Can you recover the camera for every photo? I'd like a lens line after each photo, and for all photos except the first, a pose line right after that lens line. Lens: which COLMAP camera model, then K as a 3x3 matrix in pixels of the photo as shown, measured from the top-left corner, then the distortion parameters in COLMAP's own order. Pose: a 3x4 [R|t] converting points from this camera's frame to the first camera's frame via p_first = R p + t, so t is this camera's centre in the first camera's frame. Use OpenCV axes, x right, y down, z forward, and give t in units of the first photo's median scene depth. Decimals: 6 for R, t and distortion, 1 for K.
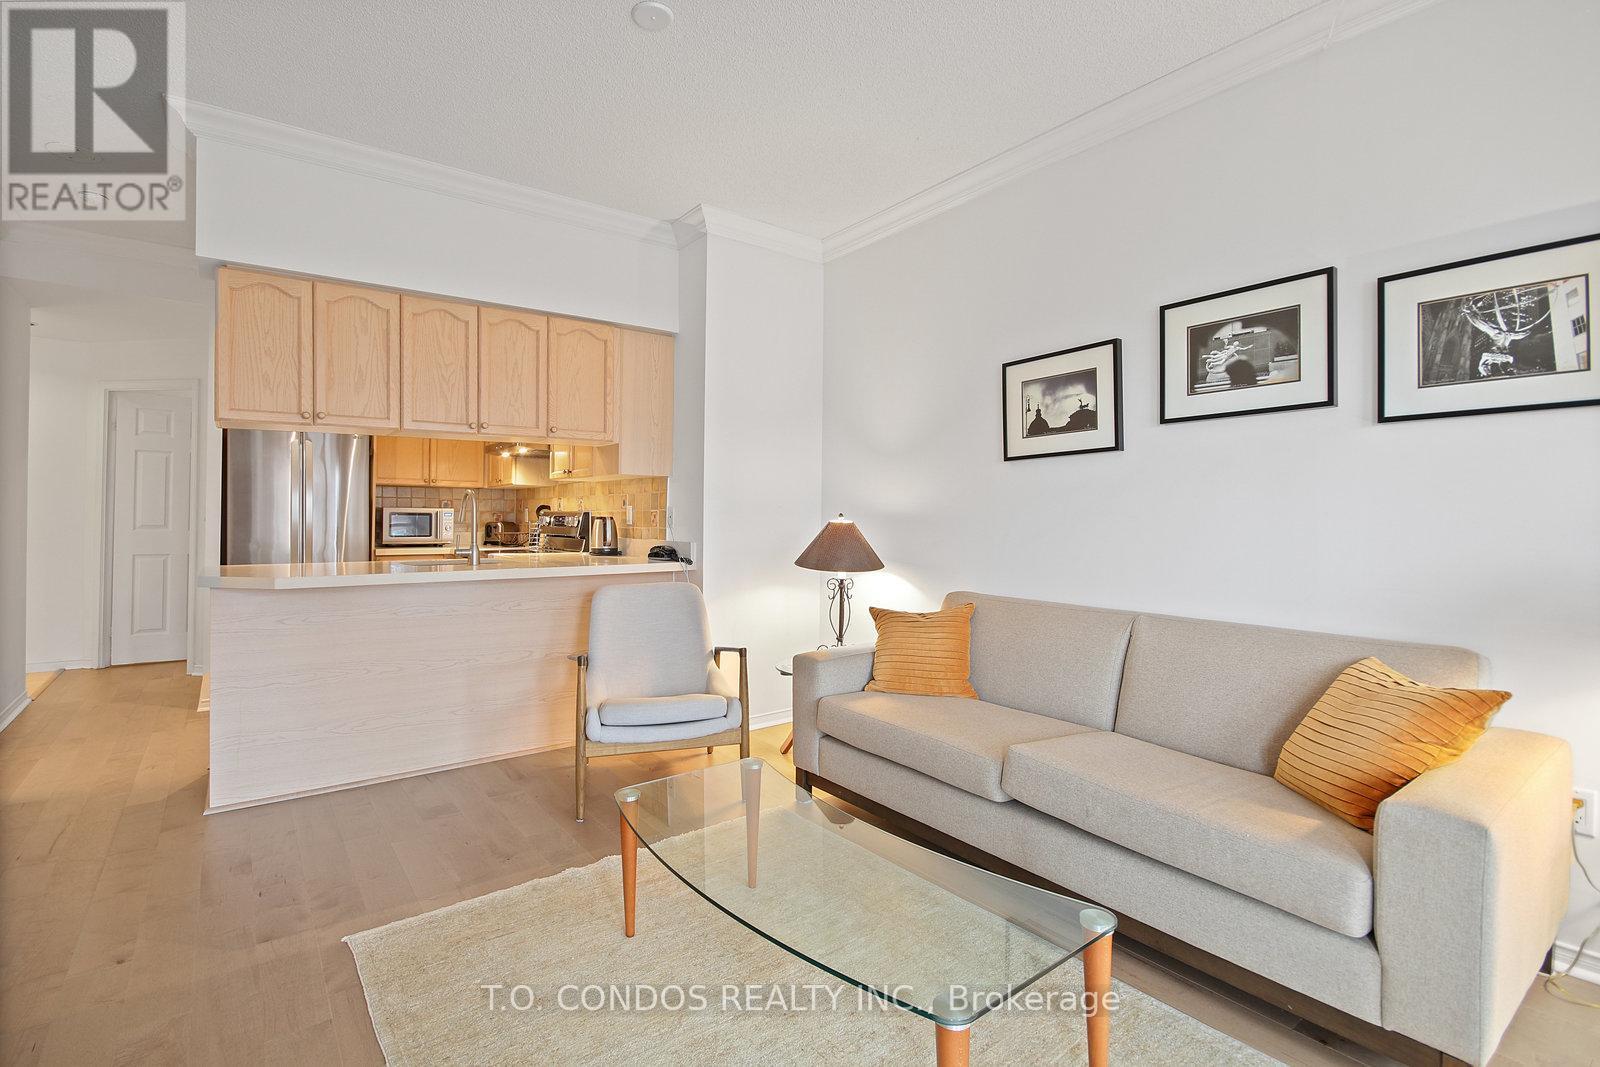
lens RADIAL K [[743.4, 0, 765.1], [0, 743.4, 506.5], [0, 0, 1]] dist [-0.002833, -0.001147]
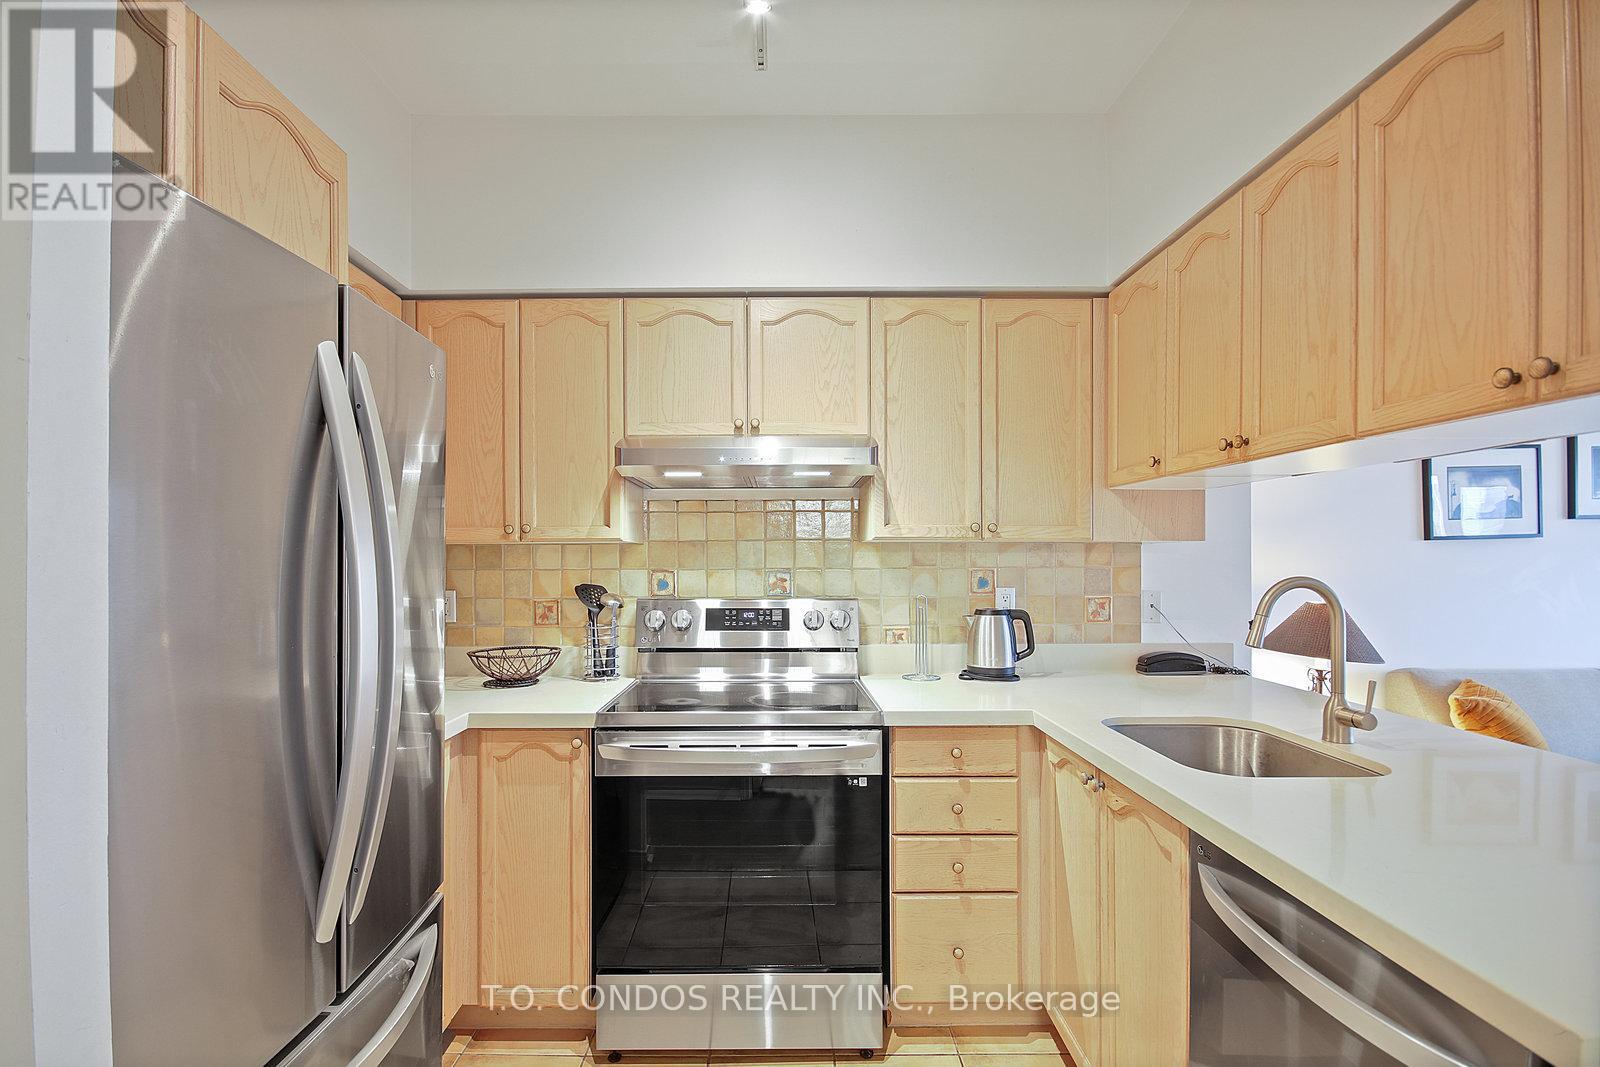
lens RADIAL K [[768.1, 0, 782.1], [0, 768.1, 540.3], [0, 0, 1]] dist [-0.002209, 0.001177]
pose [[0.572978, 0.007645, 0.819535, -1.219842], [-0.006573, 0.999967, -0.004733, -0.054134], [-0.819544, -0.002675, 0.573010, 1.254512]]
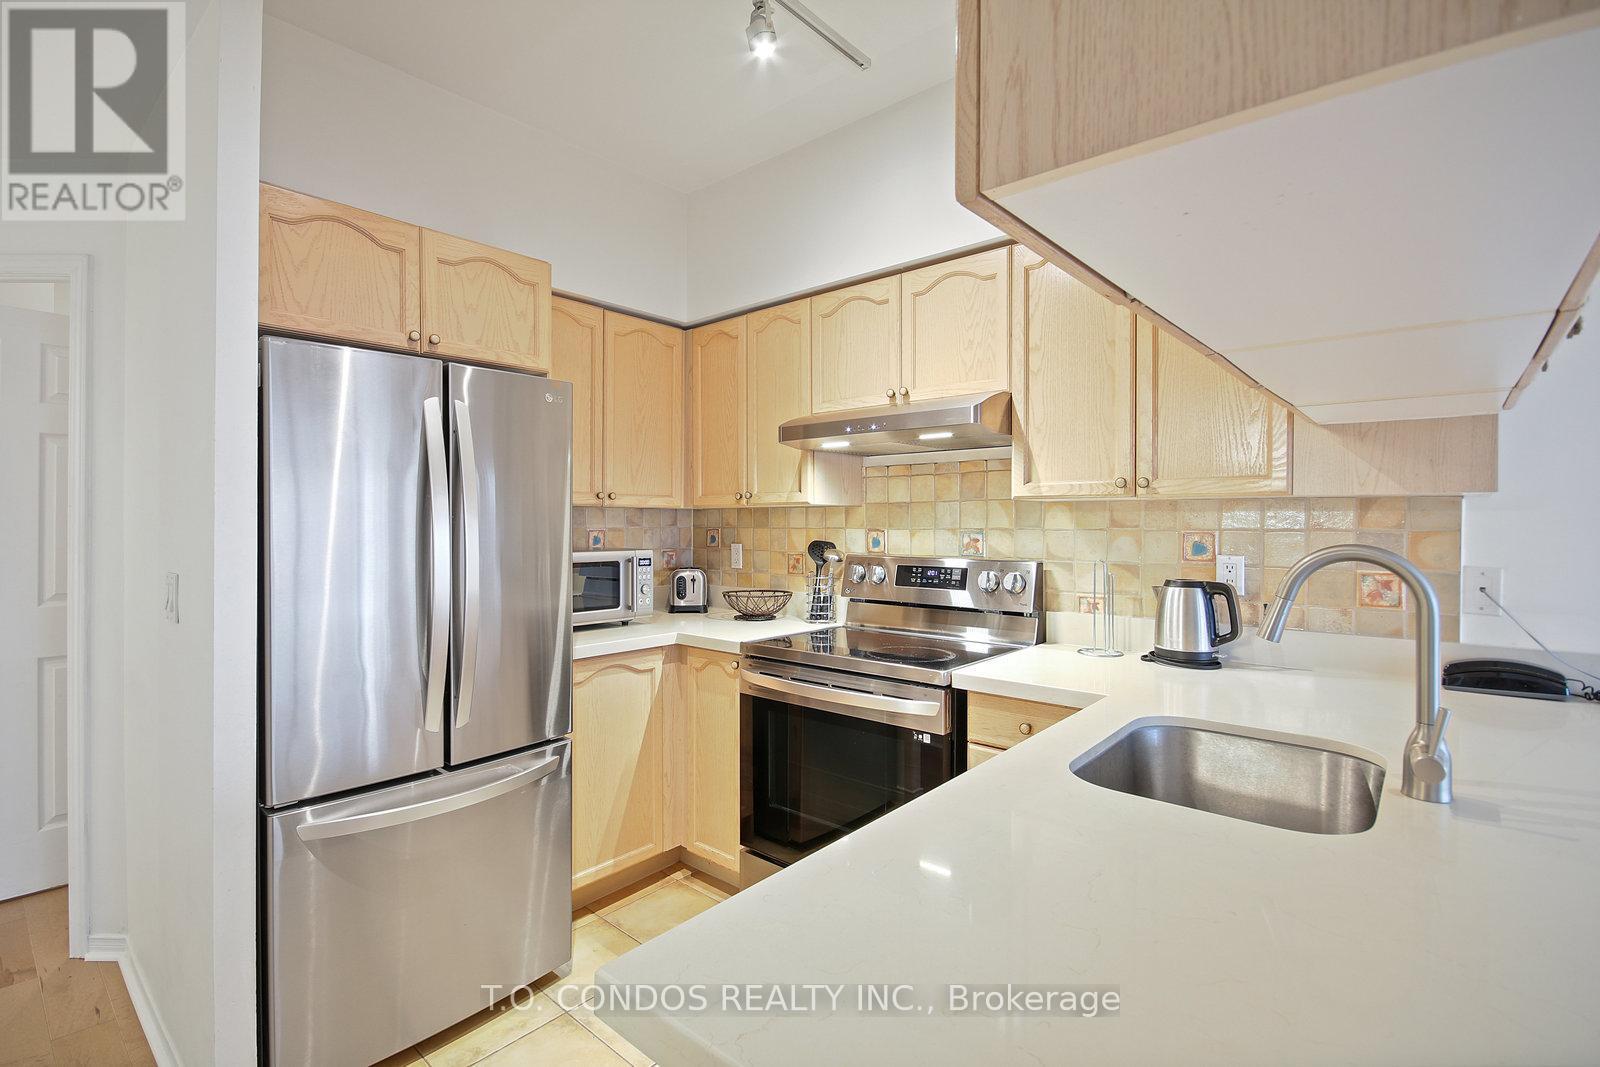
lens RADIAL K [[743.4, 0, 765.1], [0, 743.4, 506.5], [0, 0, 1]] dist [-0.002833, -0.001147]
pose [[0.974539, -0.006539, 0.224122, -0.855843], [0.006592, 0.999978, 0.000515, -0.053837], [-0.224121, 0.000976, 0.974561, 0.915581]]
